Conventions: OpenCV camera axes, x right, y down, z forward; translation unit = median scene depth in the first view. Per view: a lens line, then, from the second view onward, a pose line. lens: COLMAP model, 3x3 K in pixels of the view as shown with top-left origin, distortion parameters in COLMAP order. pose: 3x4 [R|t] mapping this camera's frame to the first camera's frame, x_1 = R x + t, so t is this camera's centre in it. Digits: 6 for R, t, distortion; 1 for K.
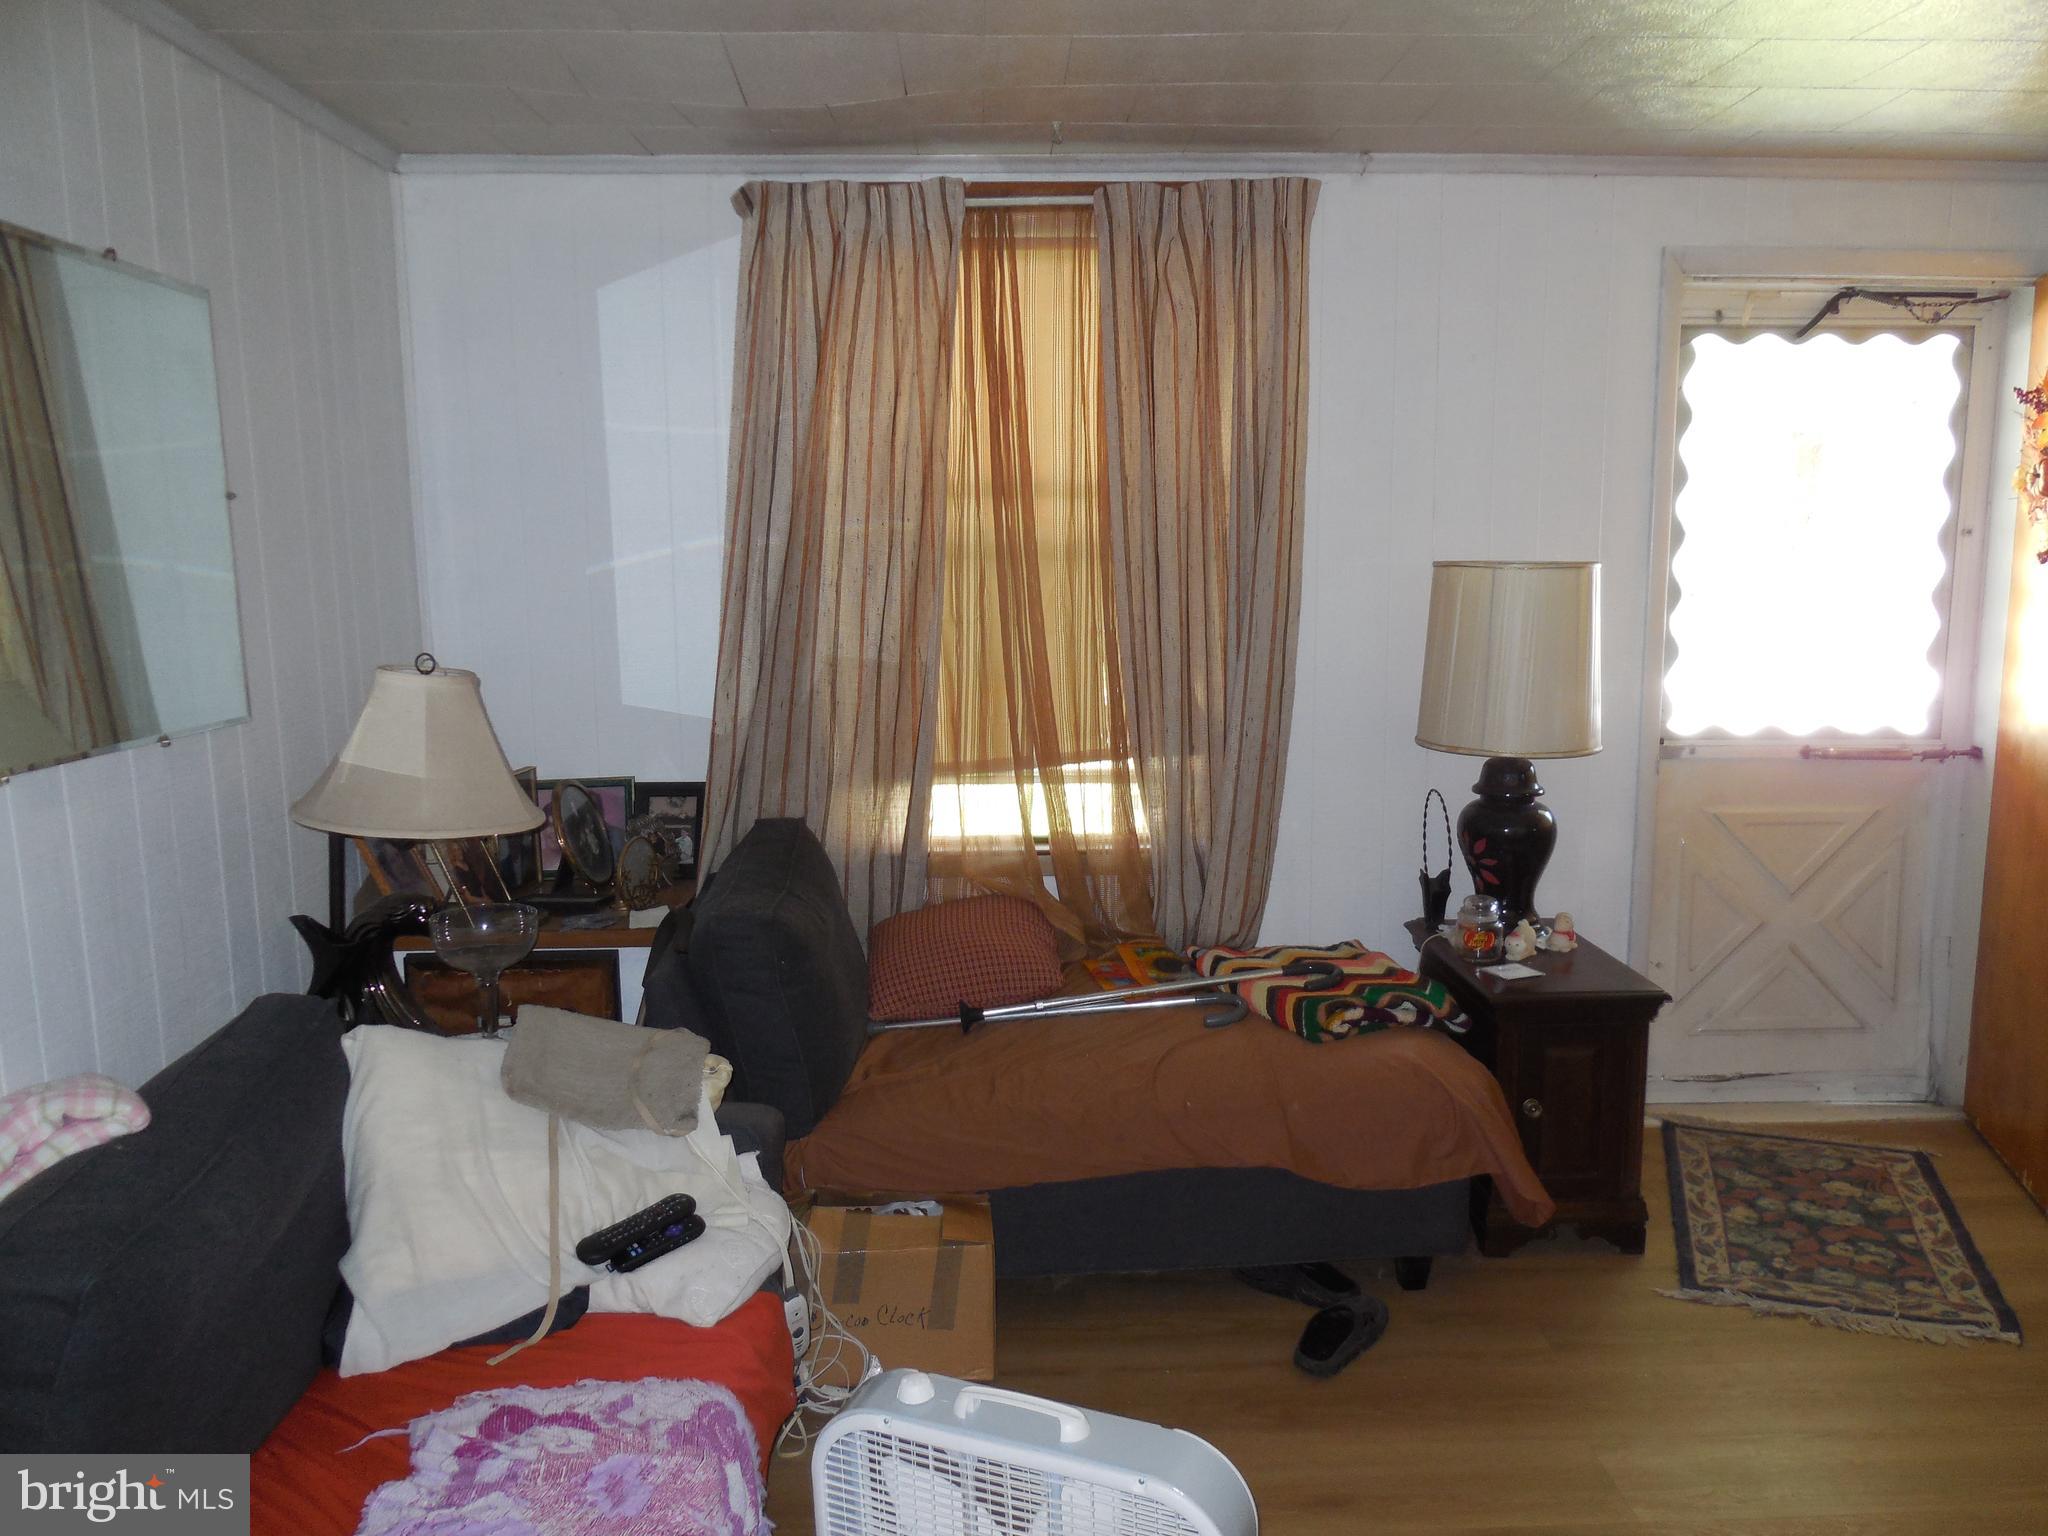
lens RADIAL K [[1488.7, 0, 1021.8], [0, 1488.7, 764.7], [0, 0, 1]] dist [0.008192, -0.000981]
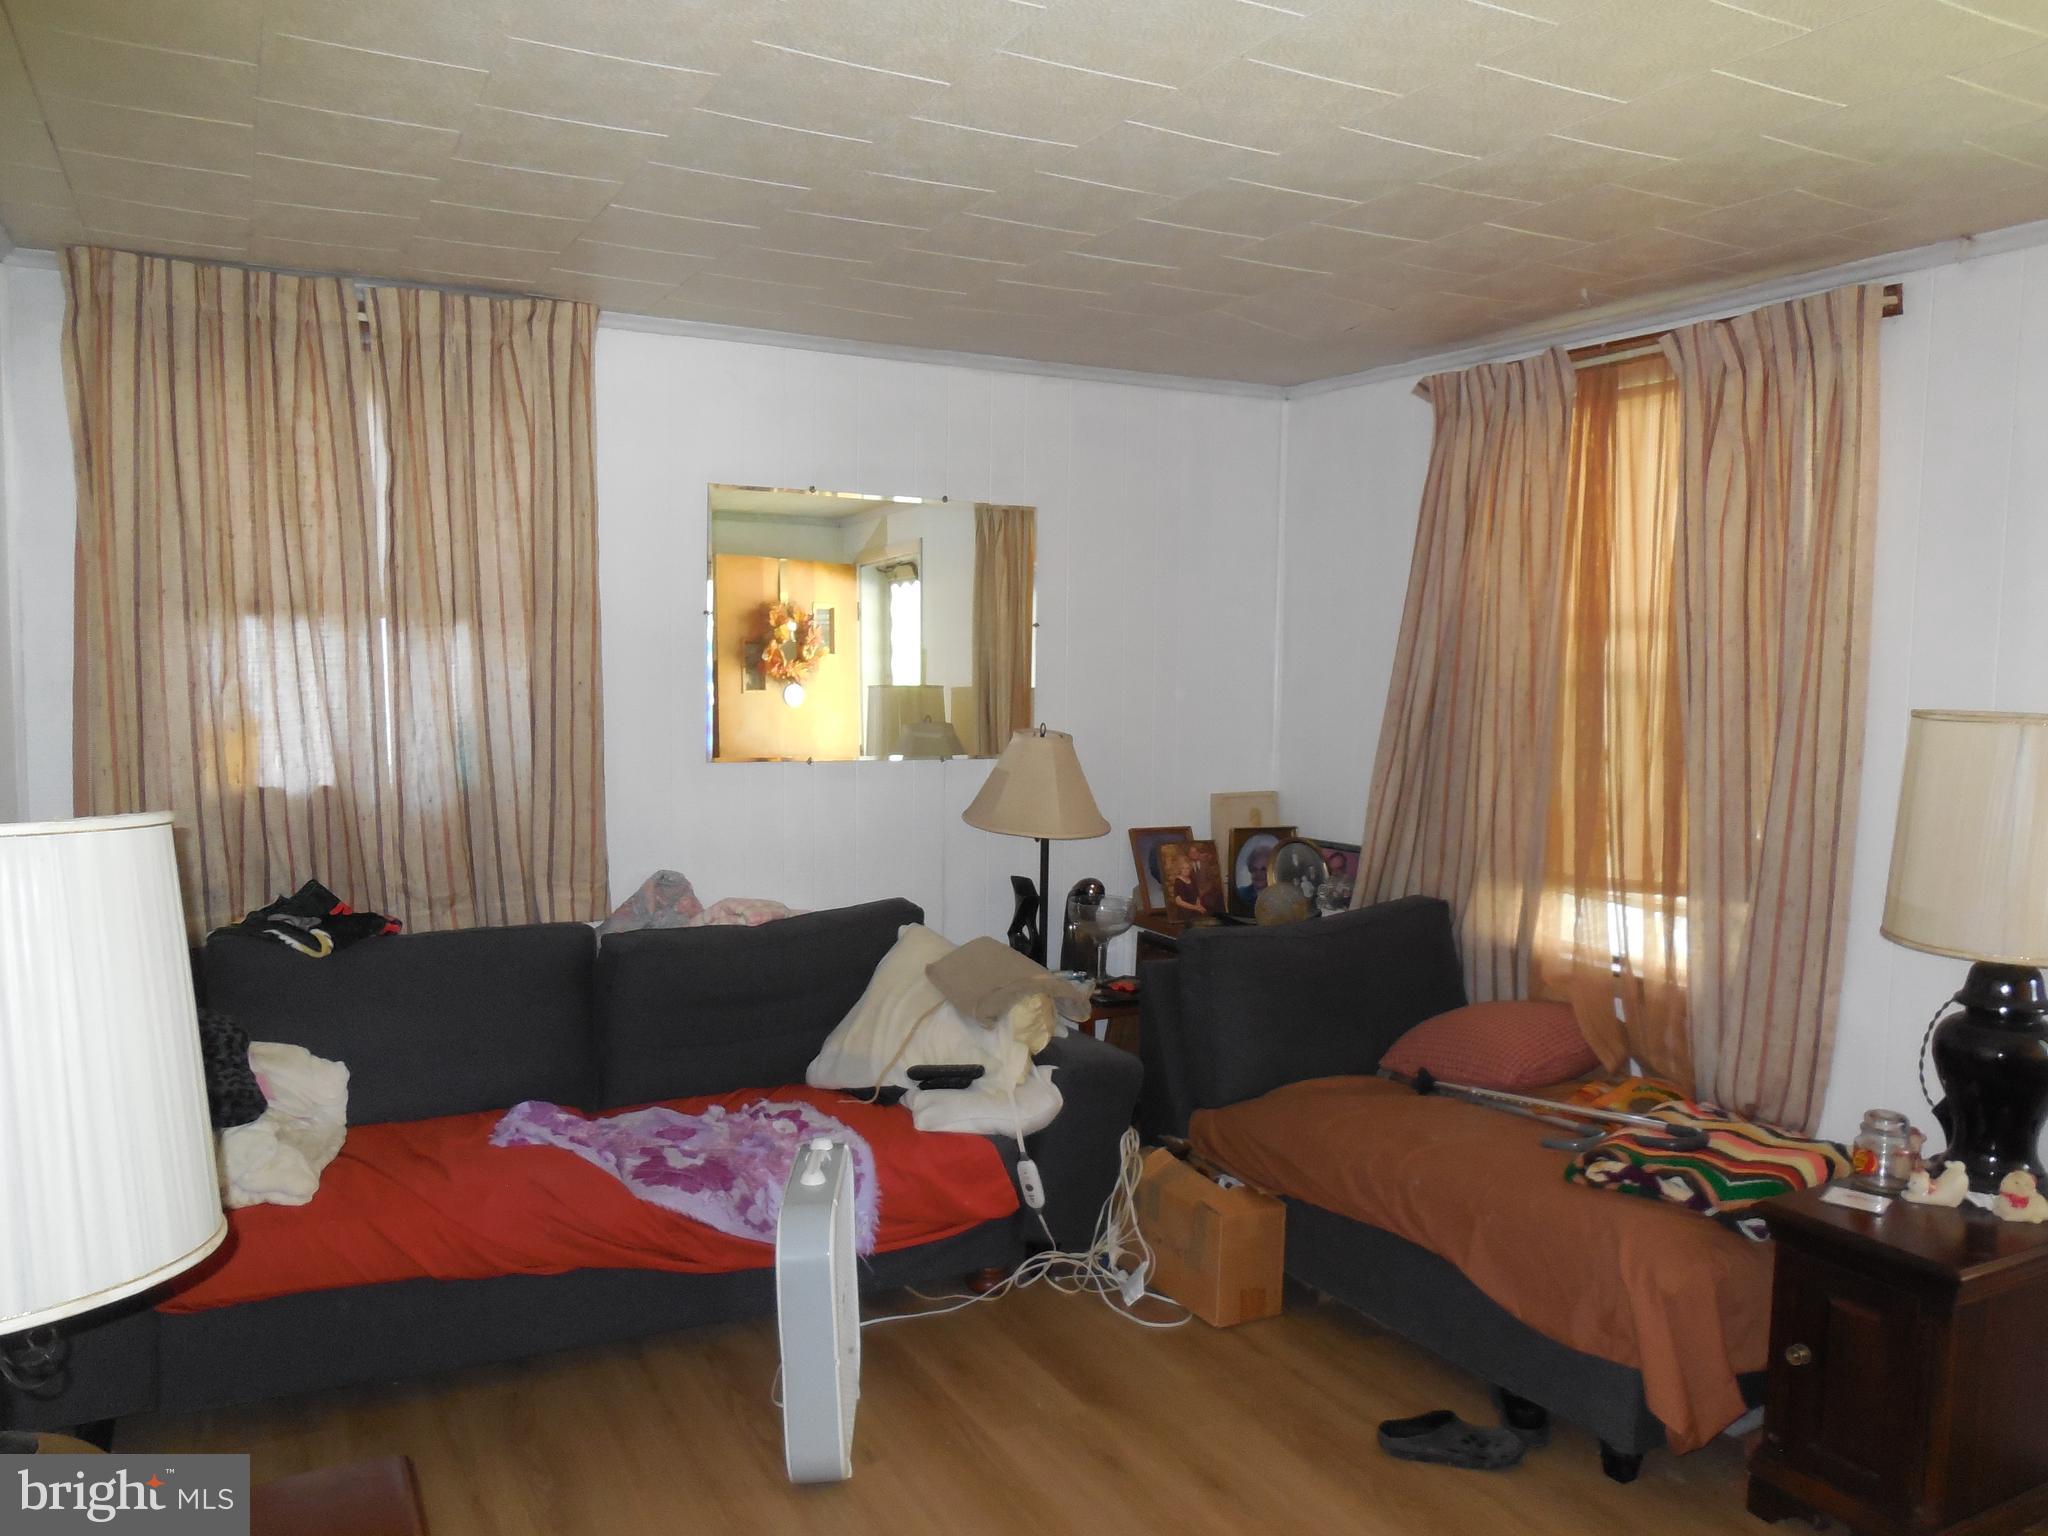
lens RADIAL K [[1488.7, 0, 1016.1], [0, 1488.7, 764.5], [0, 0, 1]] dist [0.008192, -0.000981]
pose [[0.466166, 0.087264, -0.880383, 0.762418], [-0.148079, 0.988781, 0.019600, -0.045857], [0.872216, 0.121229, 0.473859, 0.151558]]
